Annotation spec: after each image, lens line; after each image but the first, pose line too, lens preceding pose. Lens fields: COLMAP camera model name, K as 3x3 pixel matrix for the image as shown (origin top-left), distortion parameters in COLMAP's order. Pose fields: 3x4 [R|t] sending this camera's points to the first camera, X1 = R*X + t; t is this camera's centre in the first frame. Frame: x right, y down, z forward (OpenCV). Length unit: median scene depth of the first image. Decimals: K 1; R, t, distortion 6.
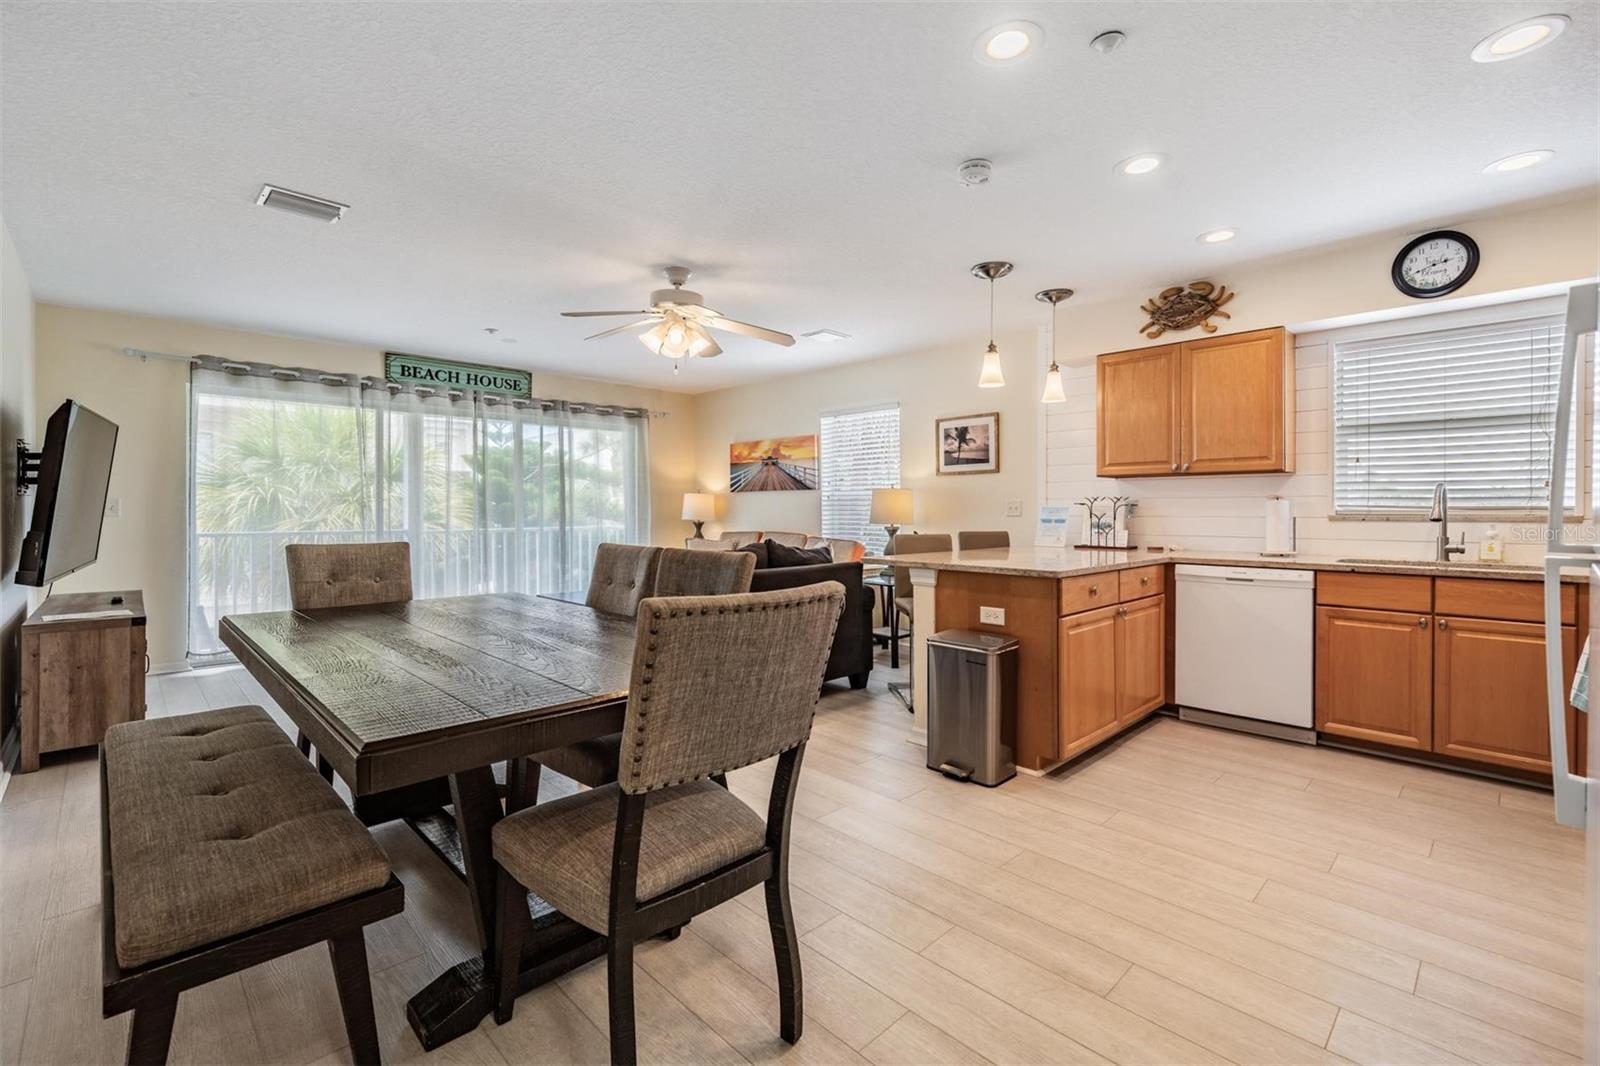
lens RADIAL K [[700.9, 0, 797.1], [0, 700.9, 515.0], [0, 0, 1]] dist [0.001806, -0.002092]
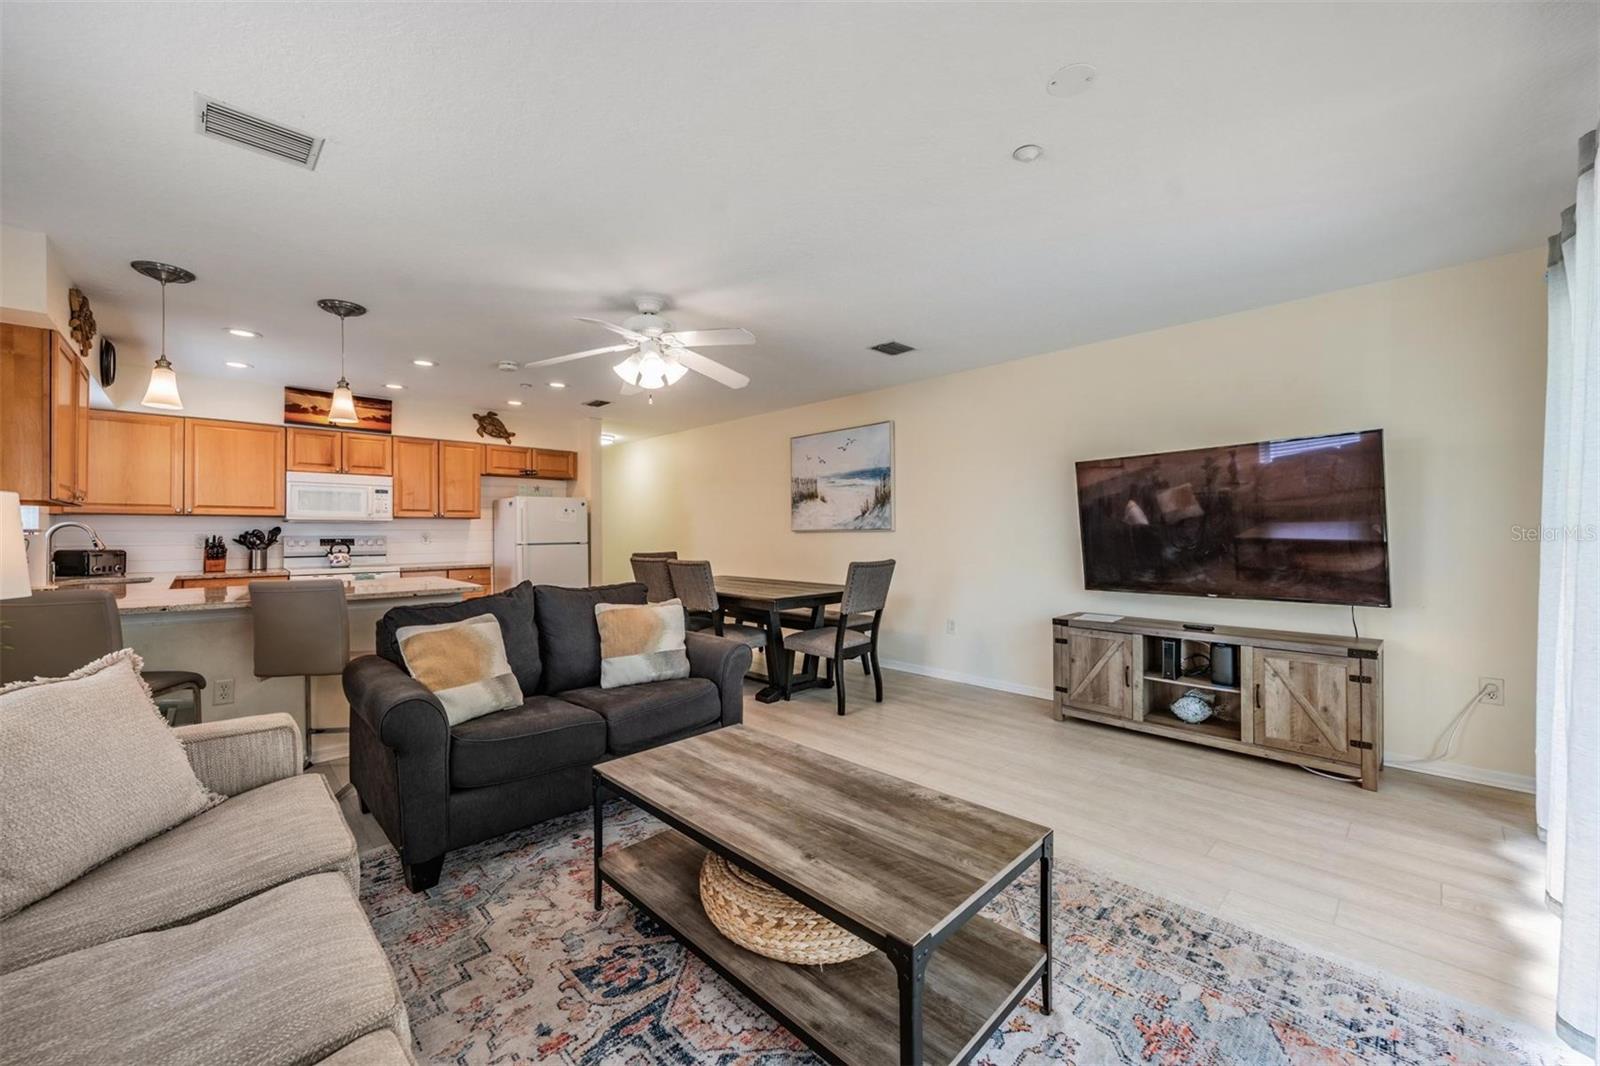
lens RADIAL K [[622.9, 0, 797.3], [0, 622.9, 532.4], [0, 0, 1]] dist [-0.002327, -0.000338]
pose [[-0.999957, 0.003787, 0.008487, -0.341172], [0.003872, 0.999942, 0.010014, -0.024995], [-0.008449, 0.010046, -0.999914, 1.658481]]
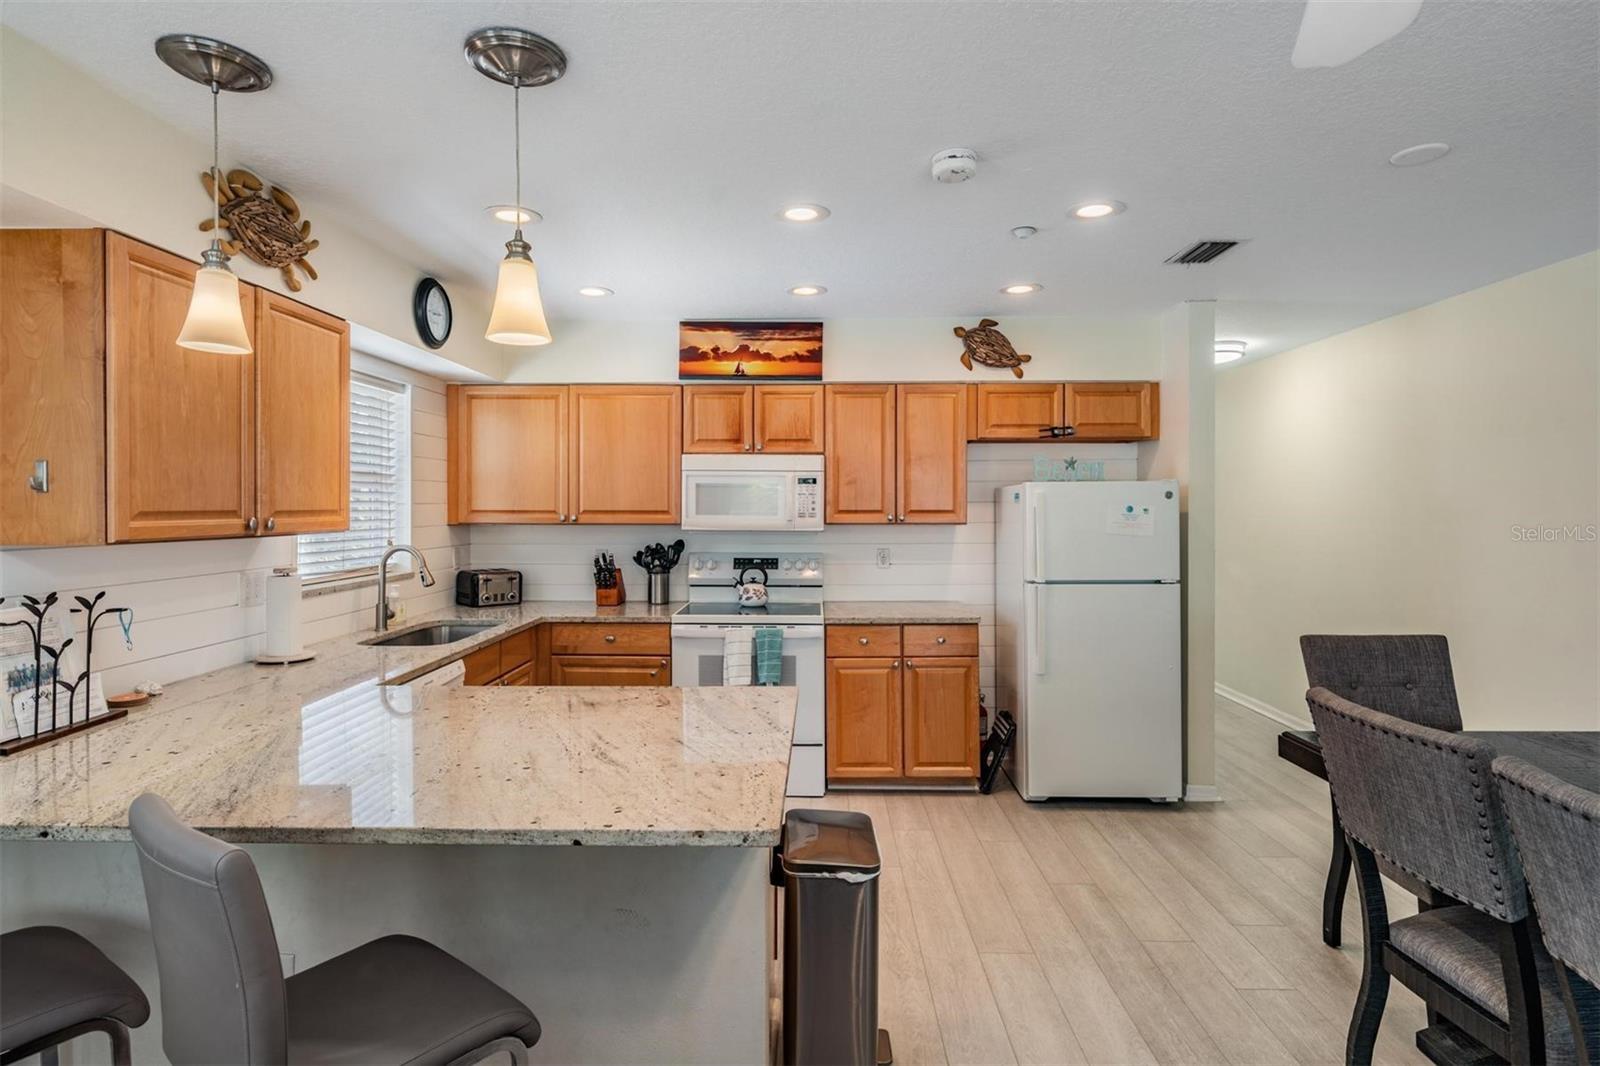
lens RADIAL K [[807.0, 0, 790.5], [0, 807.0, 511.8], [0, 0, 1]] dist [0.001709, -0.000238]
pose [[-0.696115, -0.004282, 0.717917, -0.153659], [0.008382, 0.999866, 0.014092, -0.077078], [-0.717881, 0.015827, -0.695986, 1.062261]]
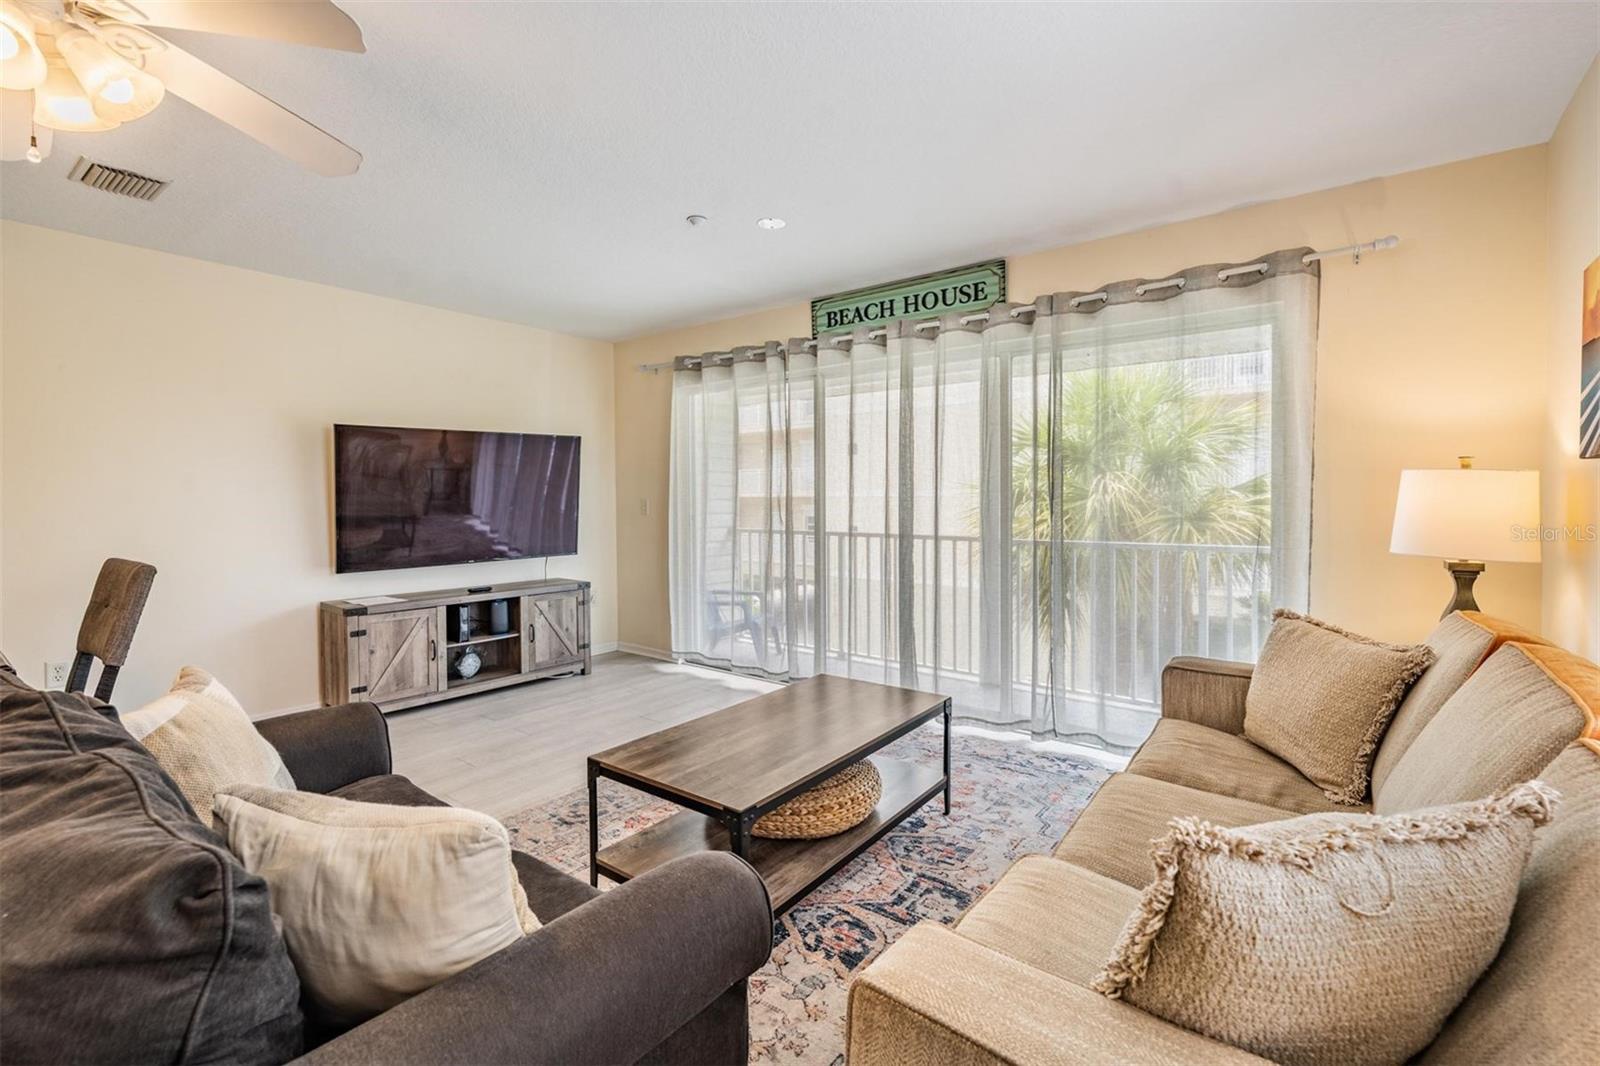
lens RADIAL K [[700.9, 0, 798.5], [0, 700.9, 505.3], [0, 0, 1]] dist [0.001806, -0.002092]
pose [[0.133764, 0.012520, -0.990934, 0.212775], [-0.004490, 0.999918, 0.012028, -0.029588], [0.991003, 0.002840, 0.133809, 1.184037]]
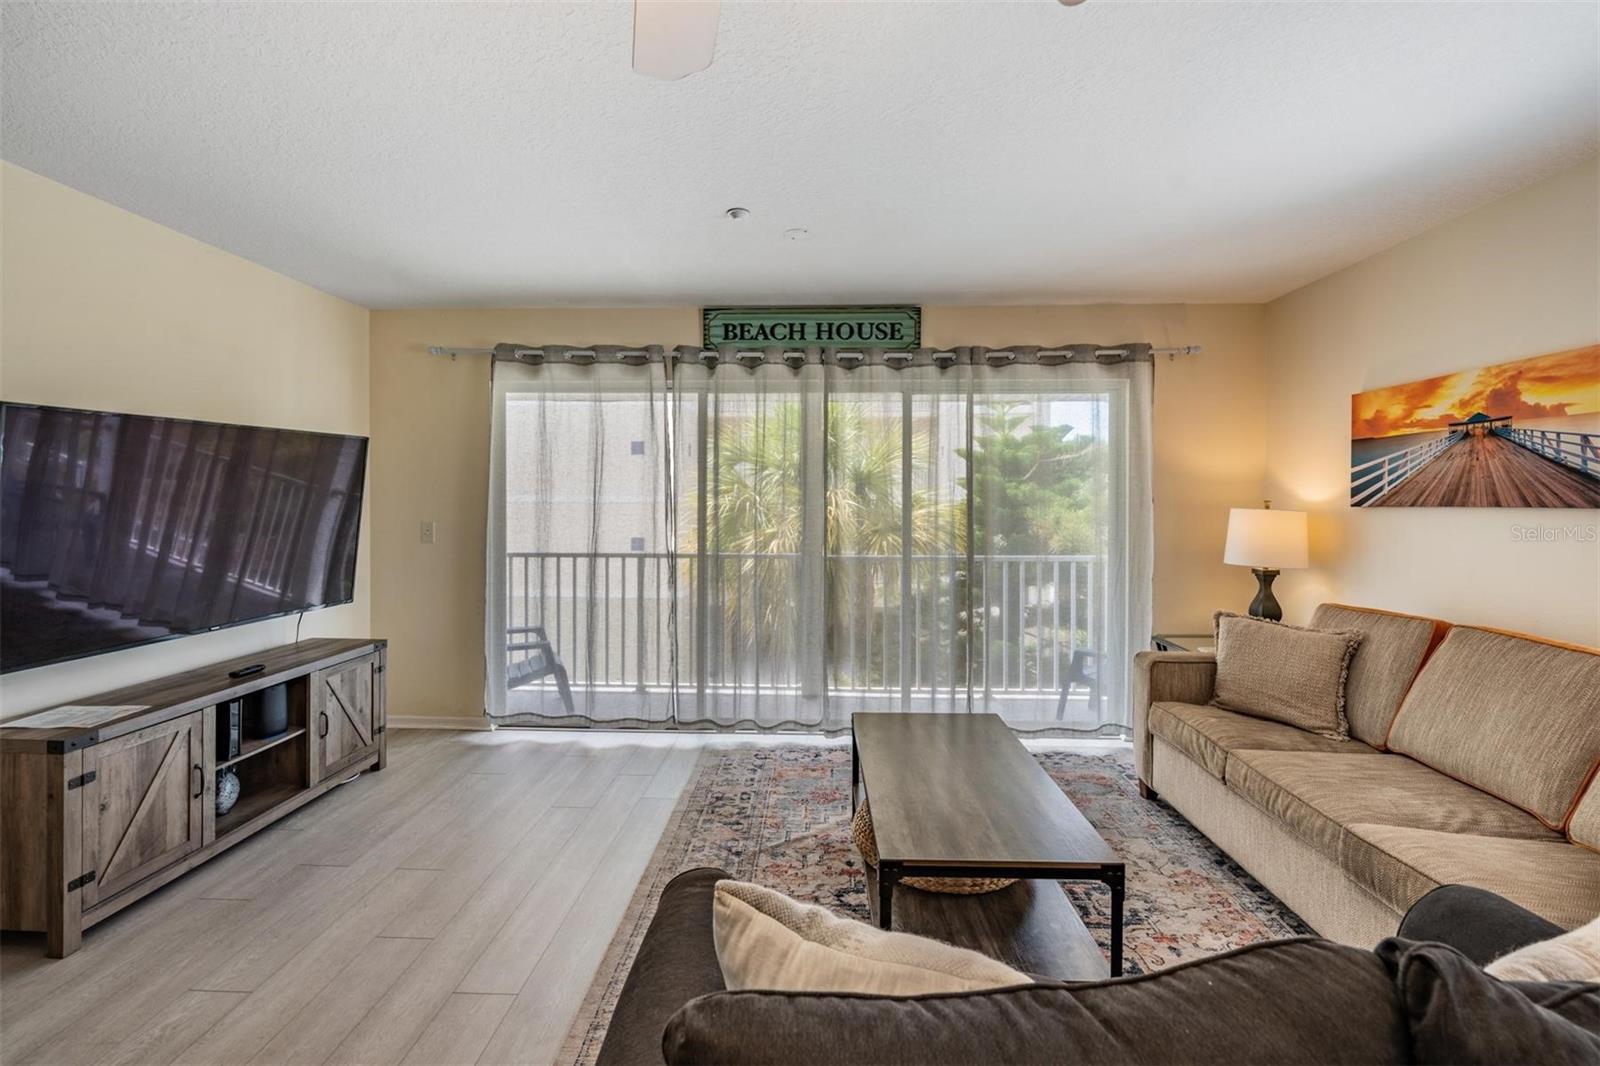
lens RADIAL K [[700.9, 0, 791.9], [0, 700.9, 502.7], [0, 0, 1]] dist [0.001806, -0.002092]
pose [[0.683809, 0.006576, -0.729632, -0.027450], [-0.009530, 0.999955, 0.000080, -0.054808], [0.729599, 0.006899, 0.683841, 0.790150]]
